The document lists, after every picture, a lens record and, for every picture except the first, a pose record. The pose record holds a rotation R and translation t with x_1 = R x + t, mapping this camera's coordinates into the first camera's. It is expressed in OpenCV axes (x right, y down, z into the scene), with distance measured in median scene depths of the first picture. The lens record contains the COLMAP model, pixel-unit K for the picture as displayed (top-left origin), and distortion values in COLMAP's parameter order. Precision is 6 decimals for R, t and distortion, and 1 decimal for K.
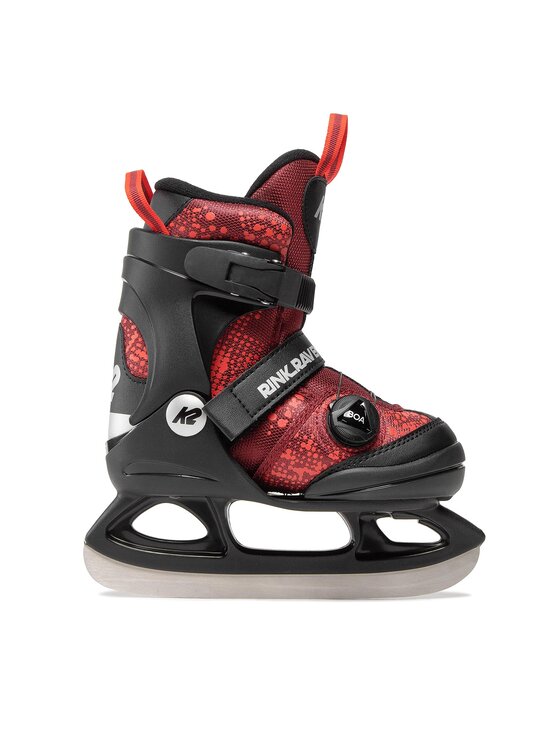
lens RADIAL K [[1259.8, 0, 280.0], [0, 1259.8, 373.0], [0, 0, 1]] dist [-0.218601, -0.006134]
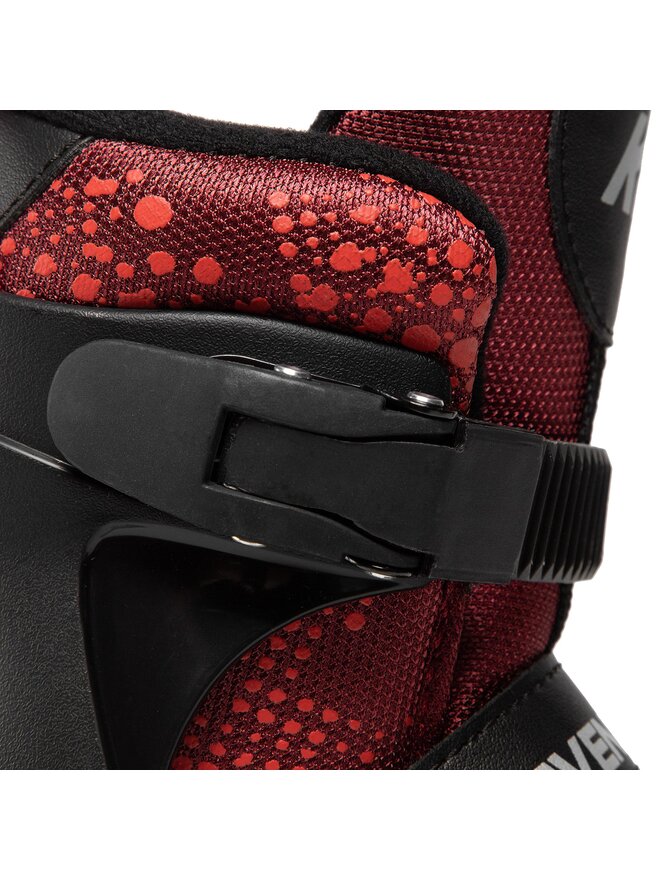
lens RADIAL K [[2879.7, 0, 330.0], [0, 2879.7, 440.0], [0, 0, 1]] dist [0.058666, 1.081243]
pose [[0.993657, -0.002941, -0.112413, 0.040470], [0.000829, 0.999822, -0.018828, -0.070295], [0.112448, 0.018615, 0.993483, 0.451144]]
